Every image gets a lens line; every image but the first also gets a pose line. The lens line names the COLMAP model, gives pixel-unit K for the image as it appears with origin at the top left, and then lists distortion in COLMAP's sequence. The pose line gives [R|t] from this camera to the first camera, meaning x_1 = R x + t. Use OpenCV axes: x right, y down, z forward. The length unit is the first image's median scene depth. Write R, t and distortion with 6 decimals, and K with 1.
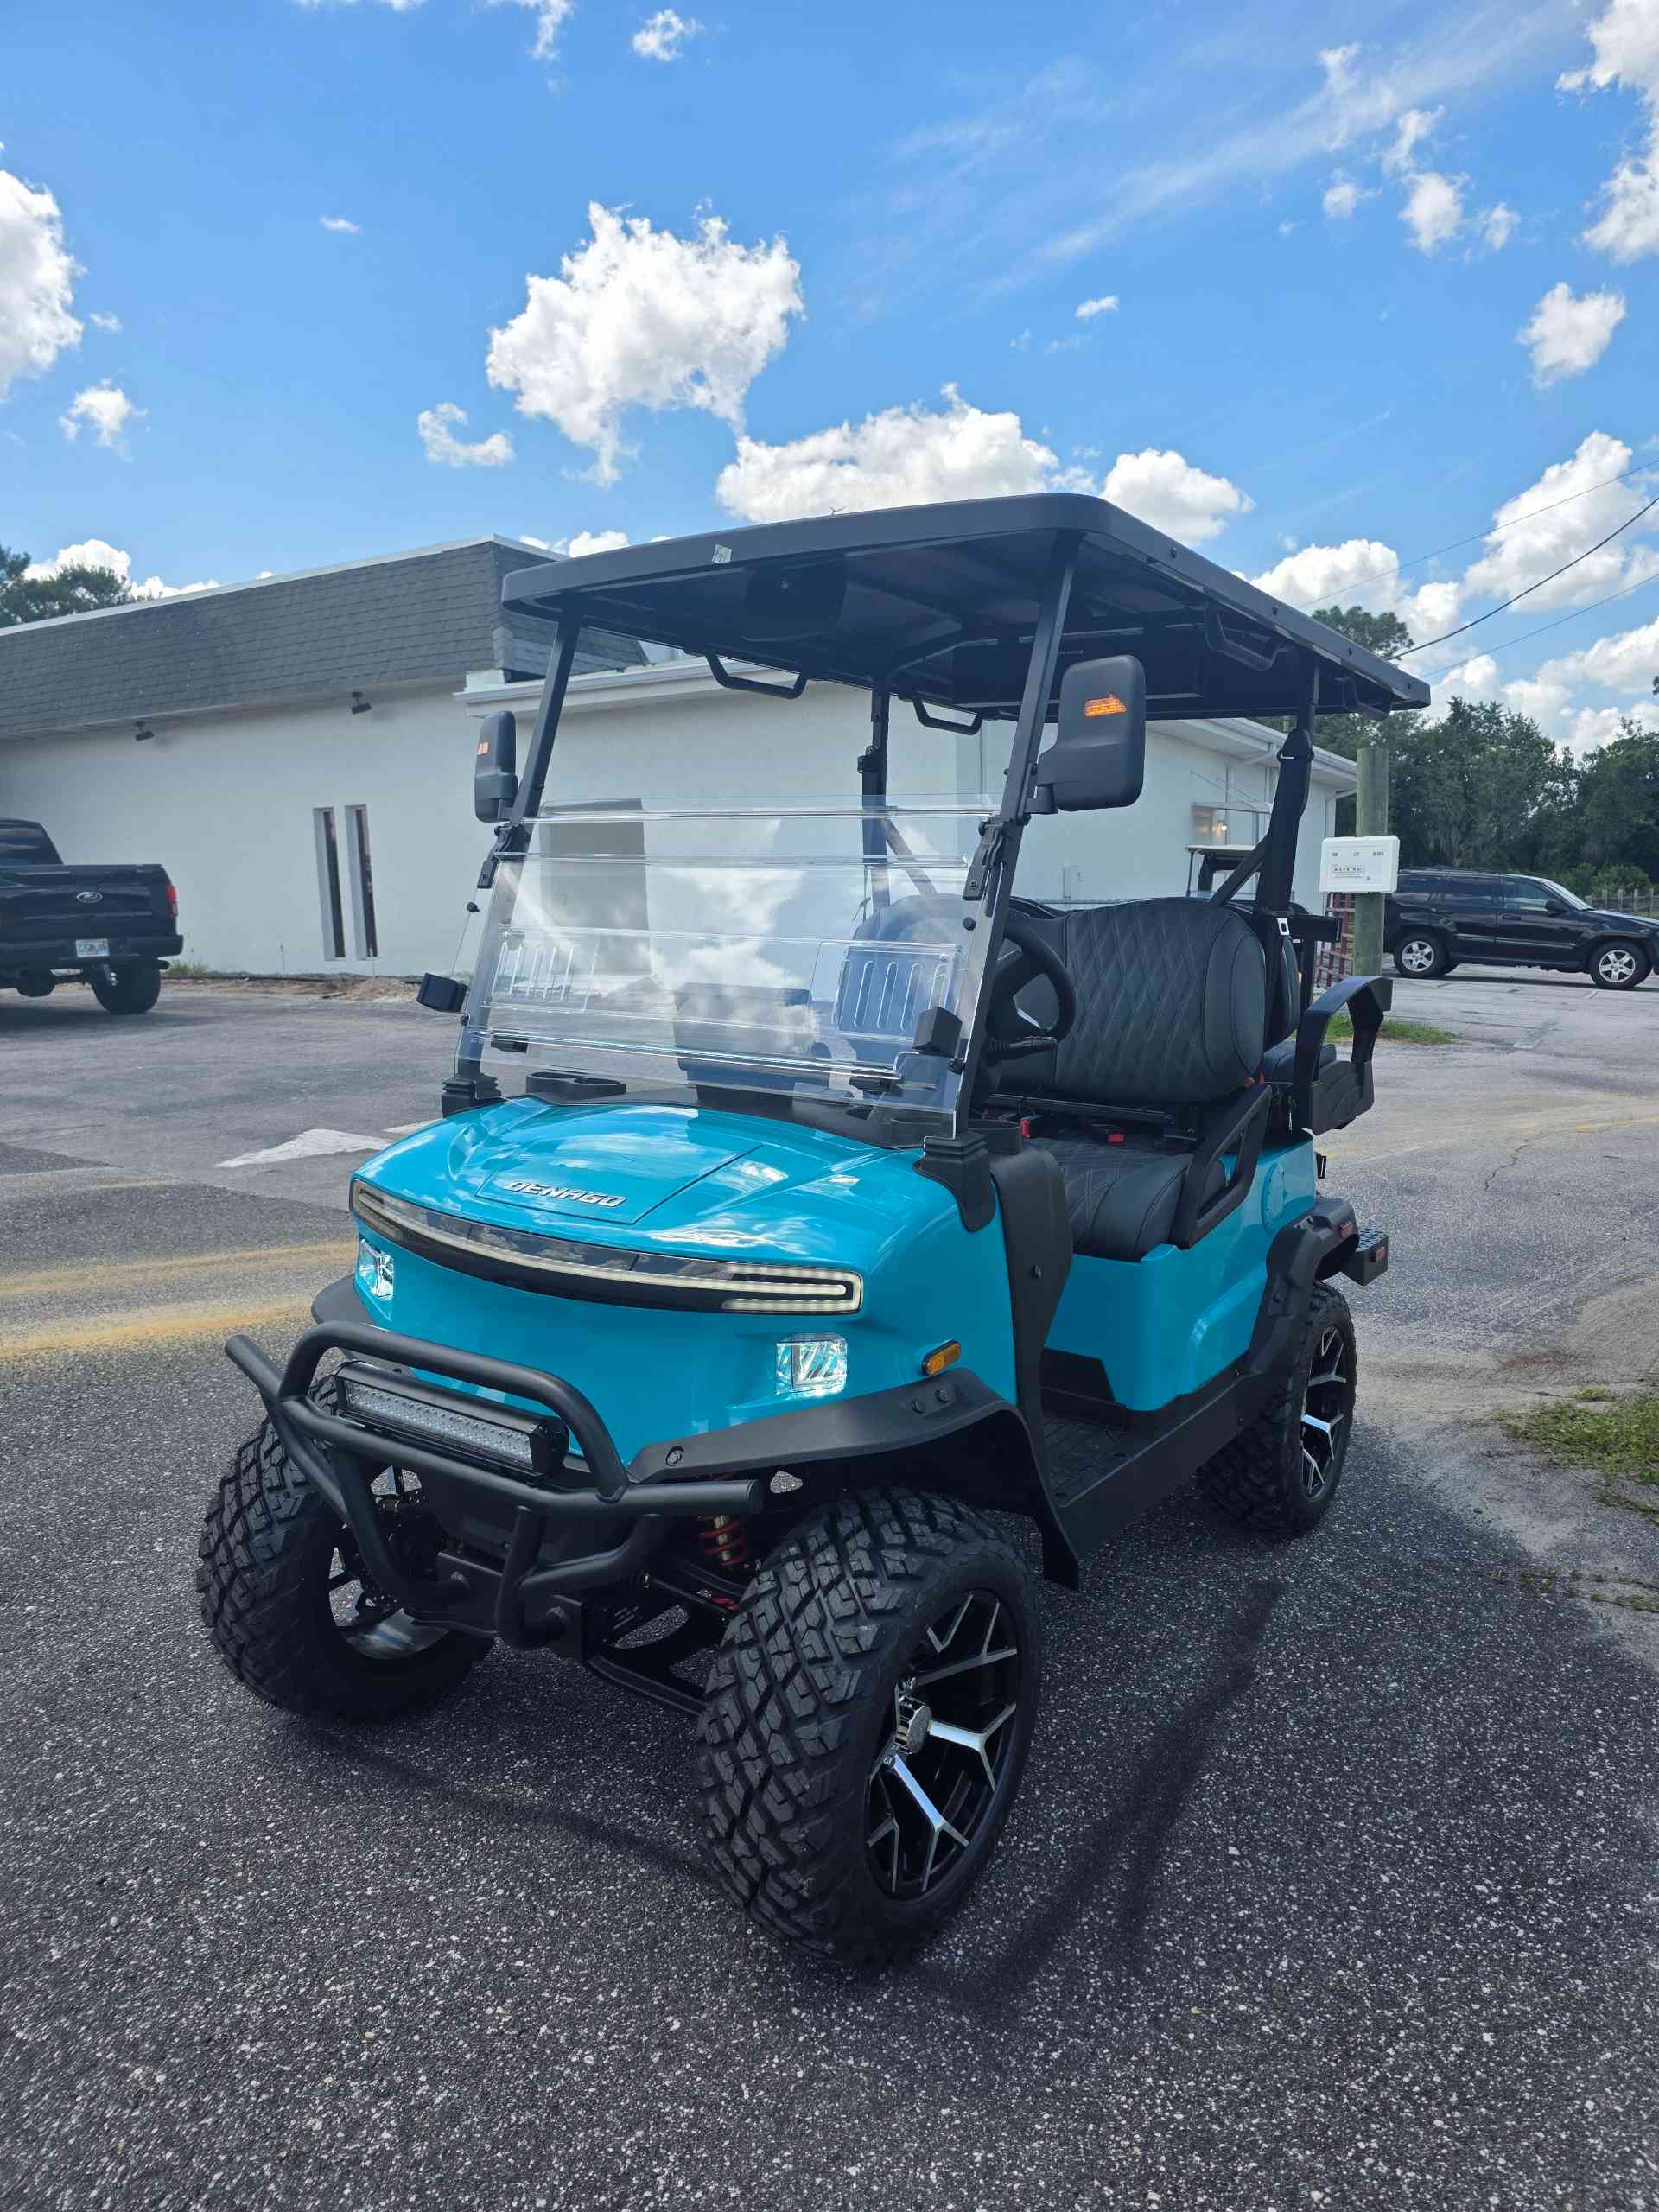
lens RADIAL K [[1564.4, 0, 872.7], [0, 1564.4, 1140.7], [0, 0, 1]] dist [0.061995, -0.068245]
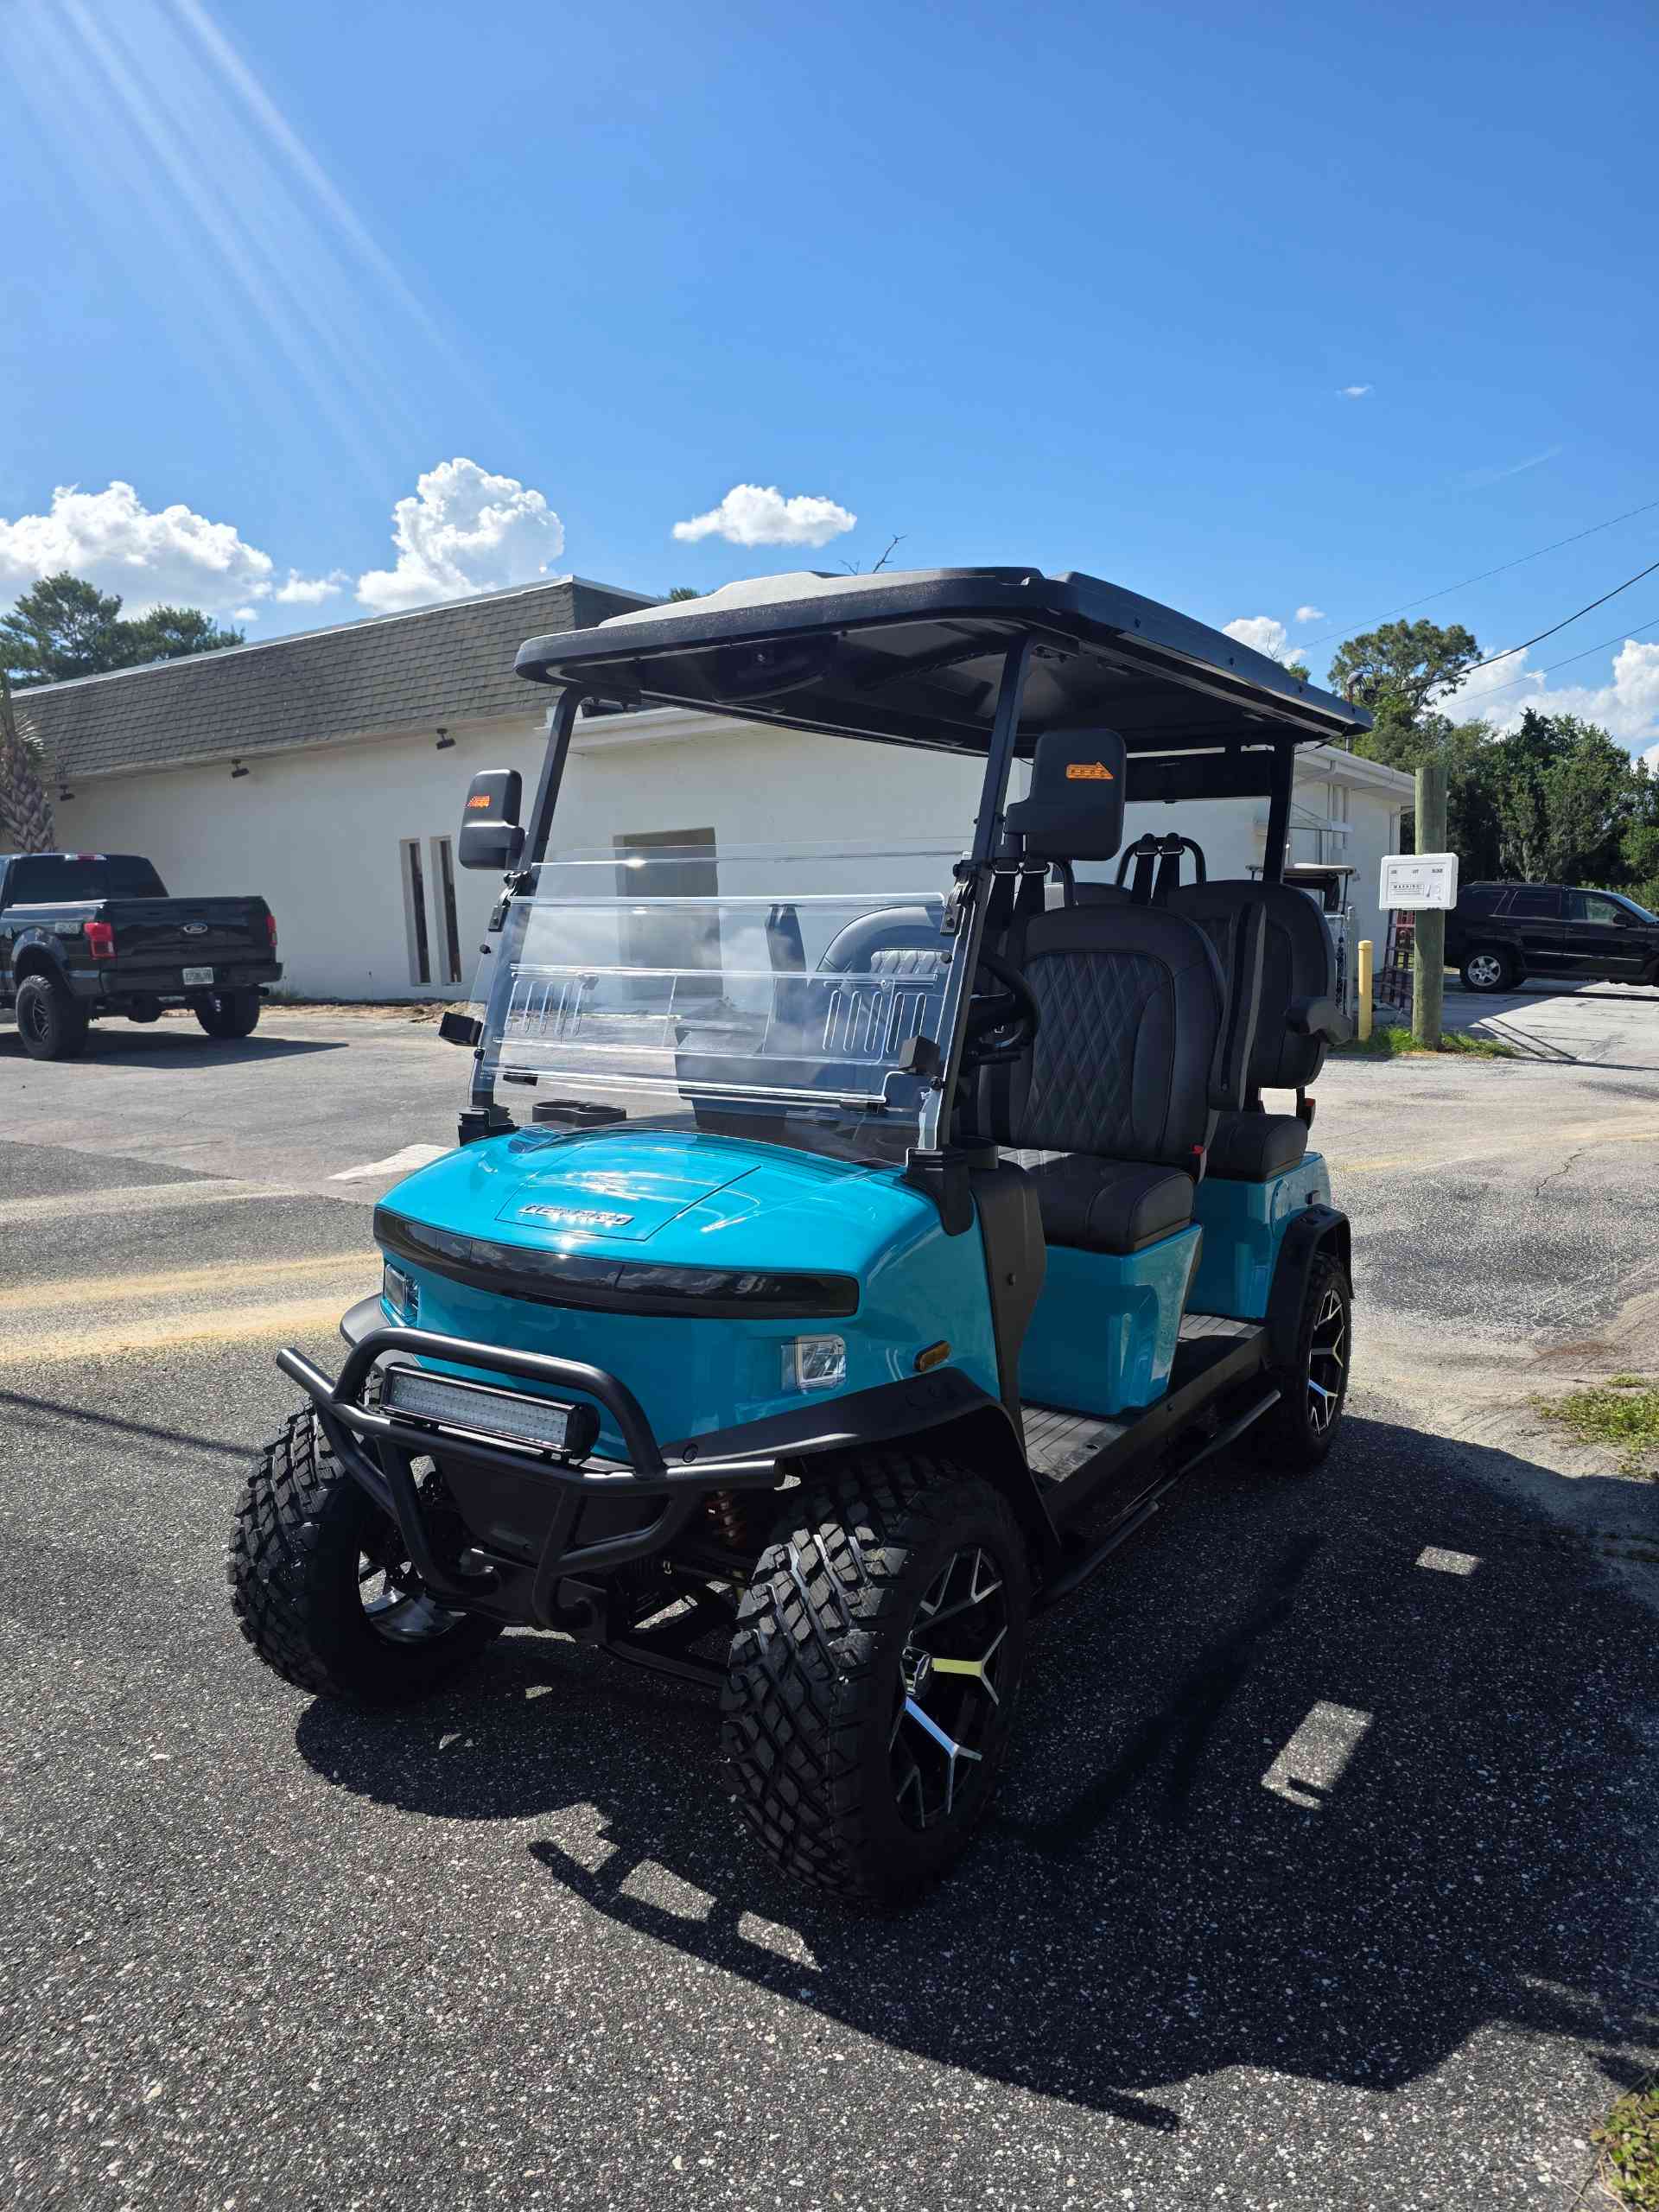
lens RADIAL K [[1563.7, 0, 862.1], [0, 1563.7, 1135.1], [0, 0, 1]] dist [0.063187, -0.069037]
pose [[0.998845, -0.004968, -0.047801, -0.013100], [0.004199, 0.999860, -0.016169, 0.021027], [0.047875, 0.015949, 0.998726, -0.193714]]
